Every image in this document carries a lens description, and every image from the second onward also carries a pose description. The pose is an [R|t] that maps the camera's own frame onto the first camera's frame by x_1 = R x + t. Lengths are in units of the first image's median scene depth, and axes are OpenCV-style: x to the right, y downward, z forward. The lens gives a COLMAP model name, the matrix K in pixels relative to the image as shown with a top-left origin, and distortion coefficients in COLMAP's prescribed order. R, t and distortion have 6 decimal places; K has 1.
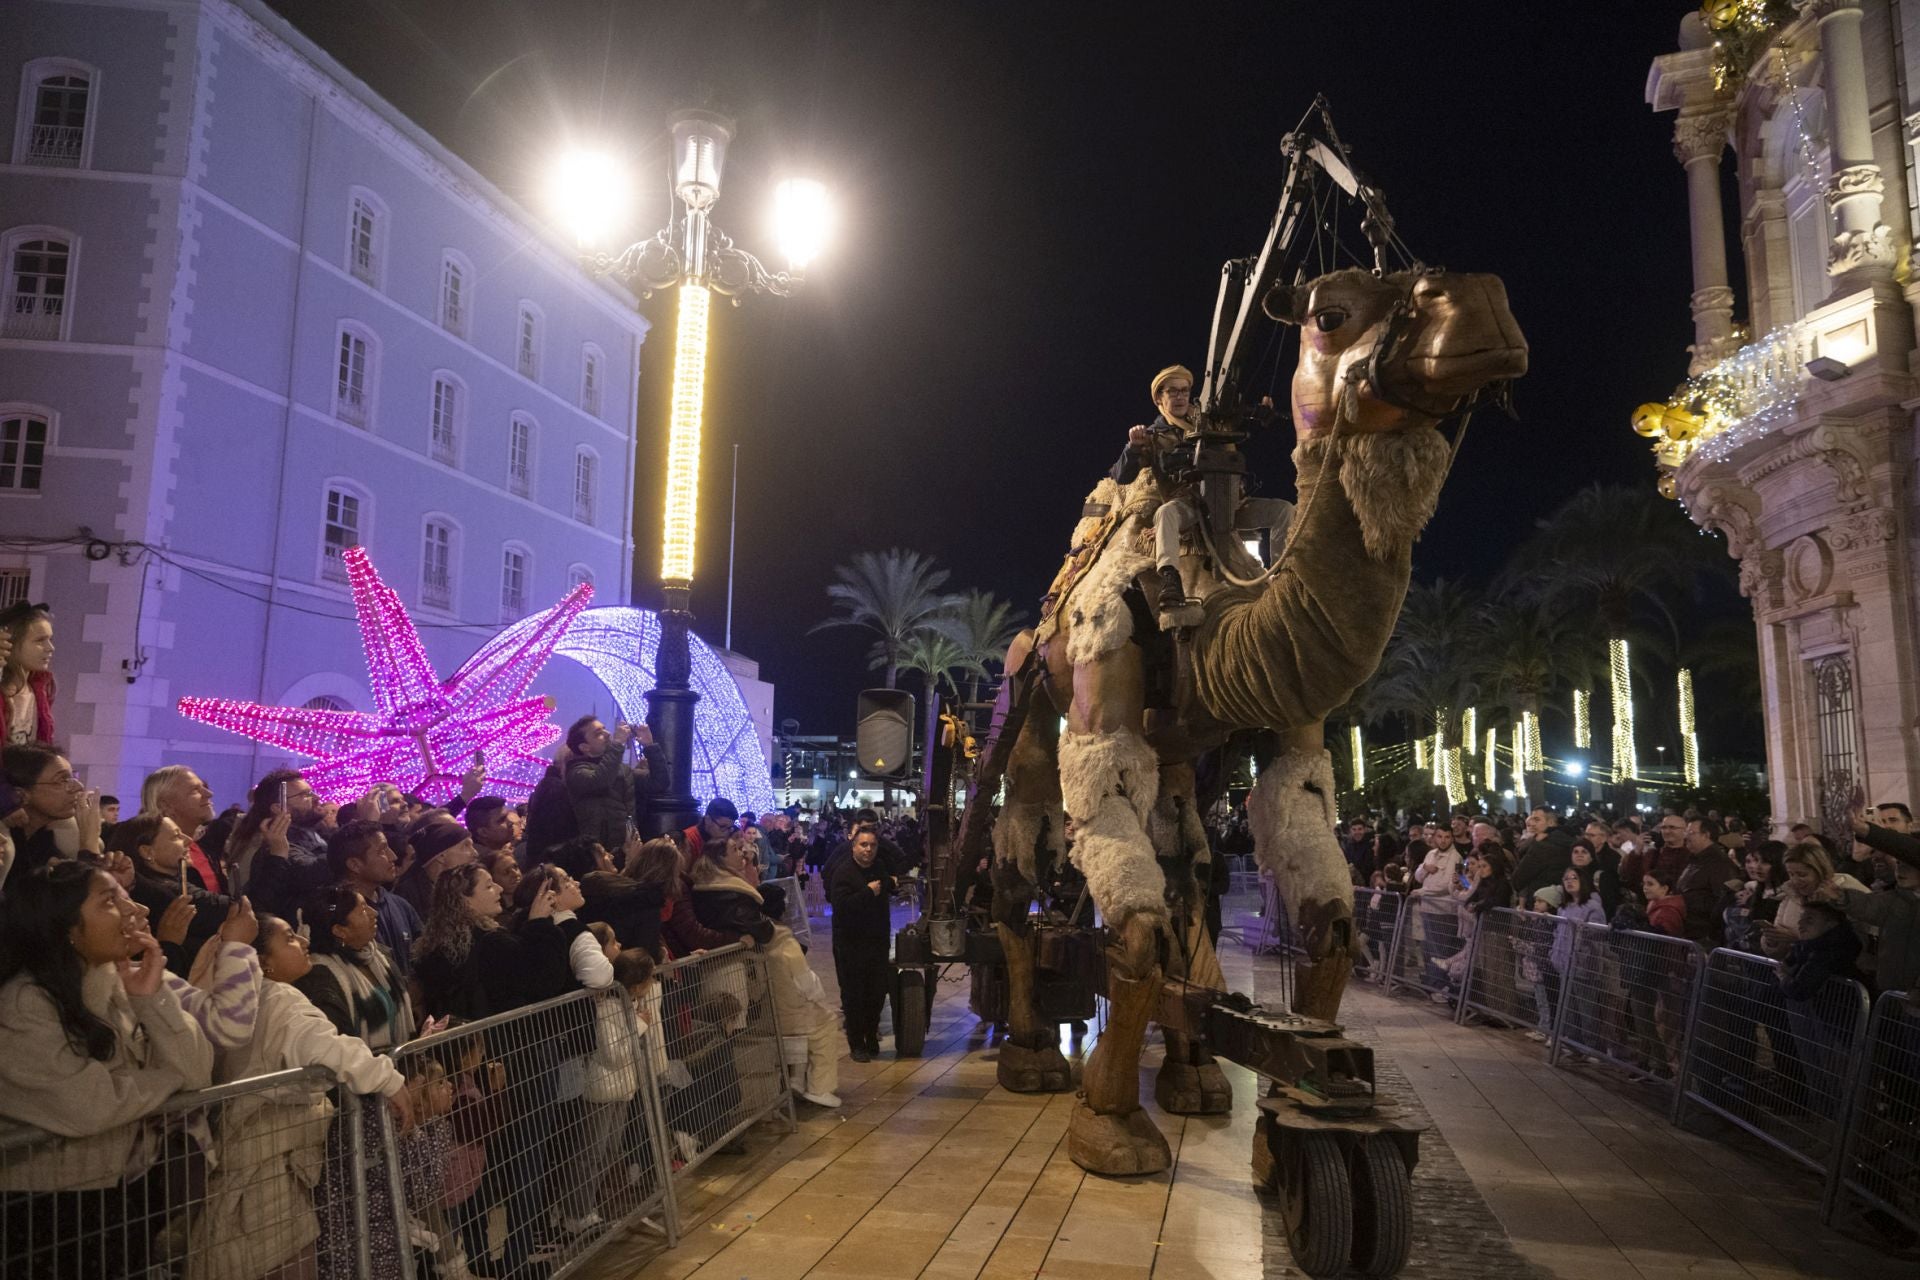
lens RADIAL K [[1306.1, 0, 957.4], [0, 1306.1, 603.8], [0, 0, 1]] dist [0.059414, -0.000721]
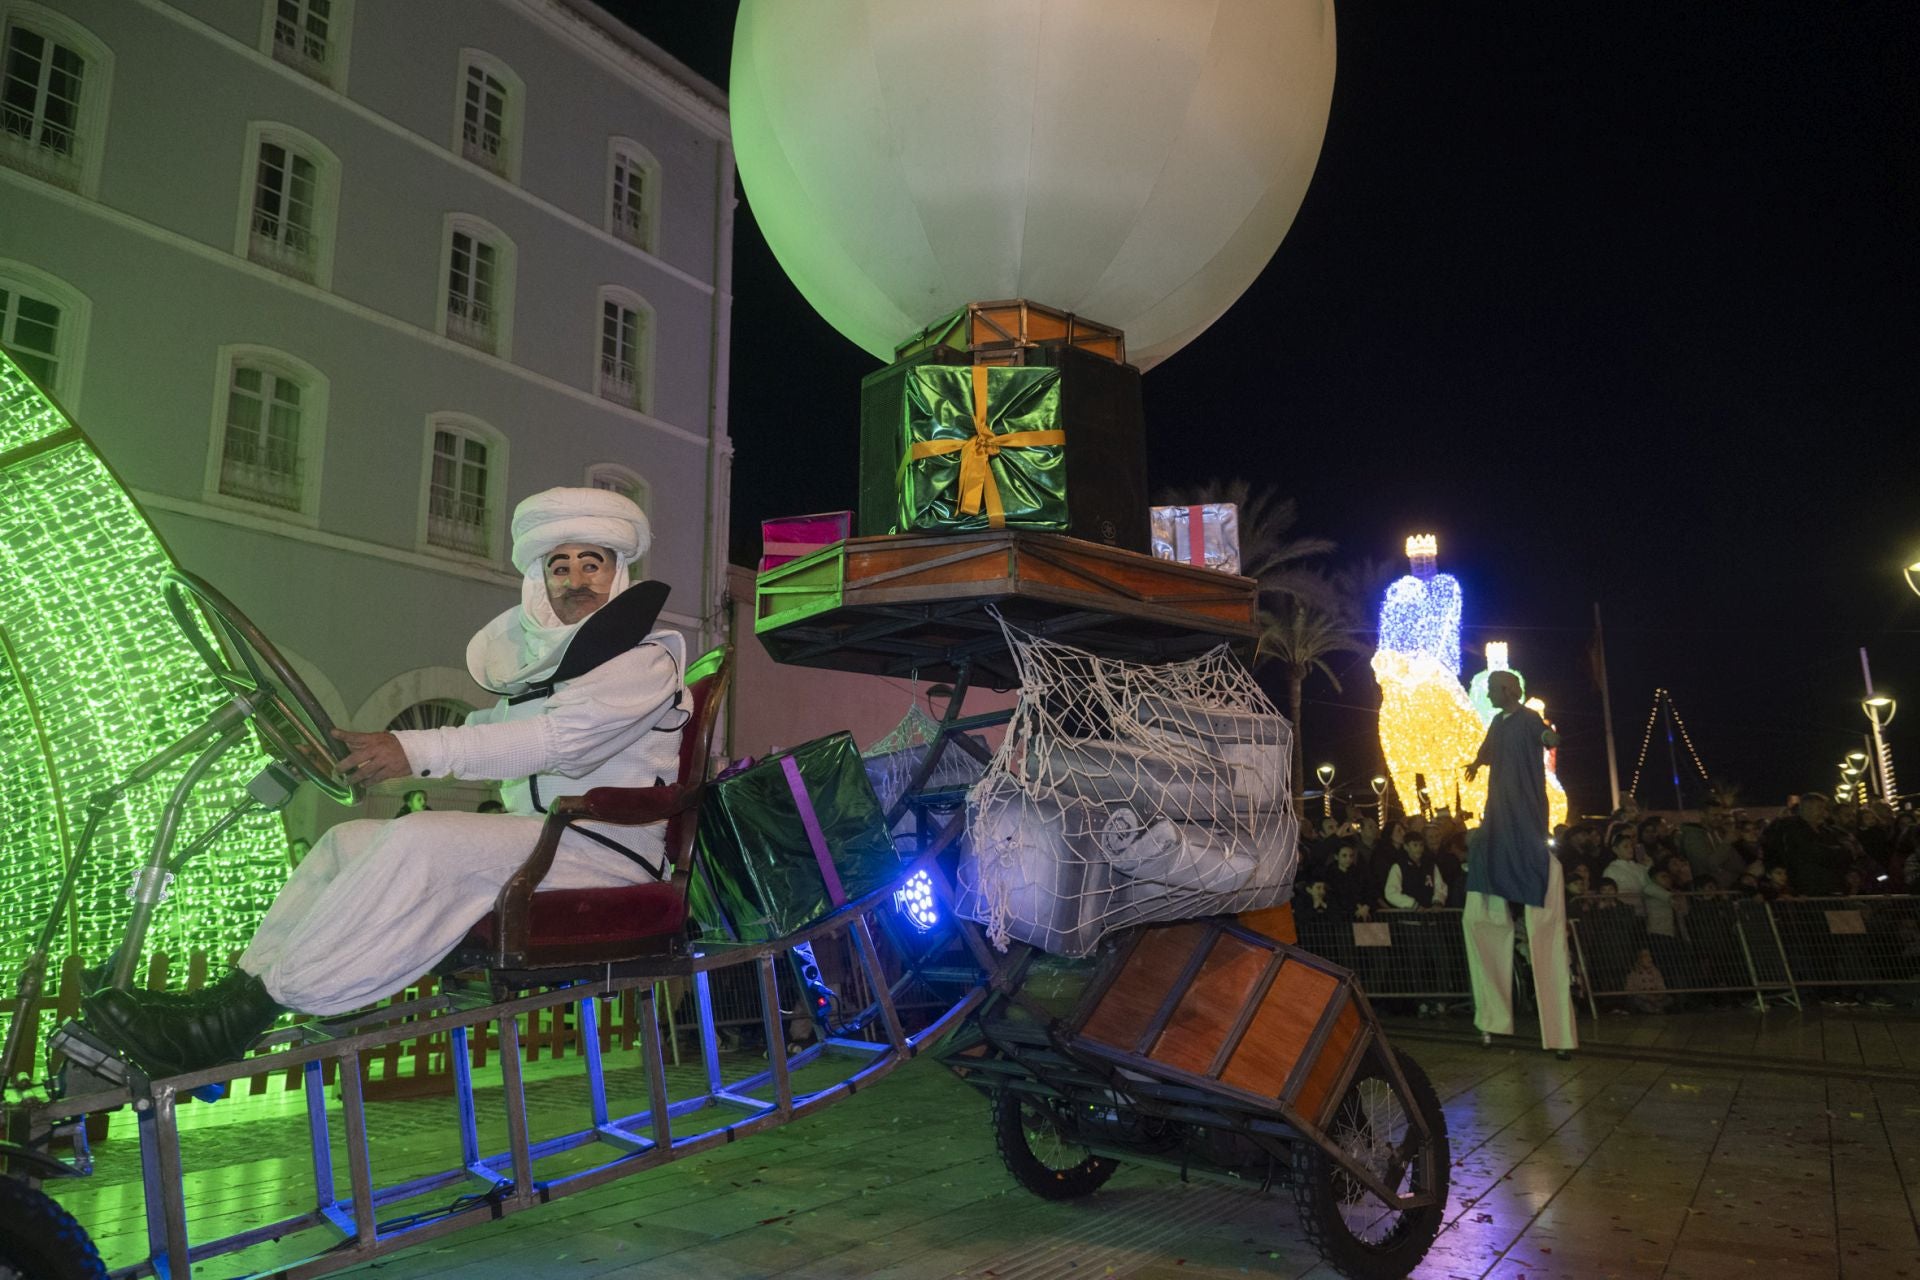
lens RADIAL K [[1306.1, 0, 957.4], [0, 1306.1, 603.8], [0, 0, 1]] dist [0.059414, -0.000721]
pose [[0.933740, -0.047915, -0.354730, 0.063836], [0.036555, 0.998584, -0.038661, 0.043817], [0.356080, 0.023132, 0.934169, 0.279917]]
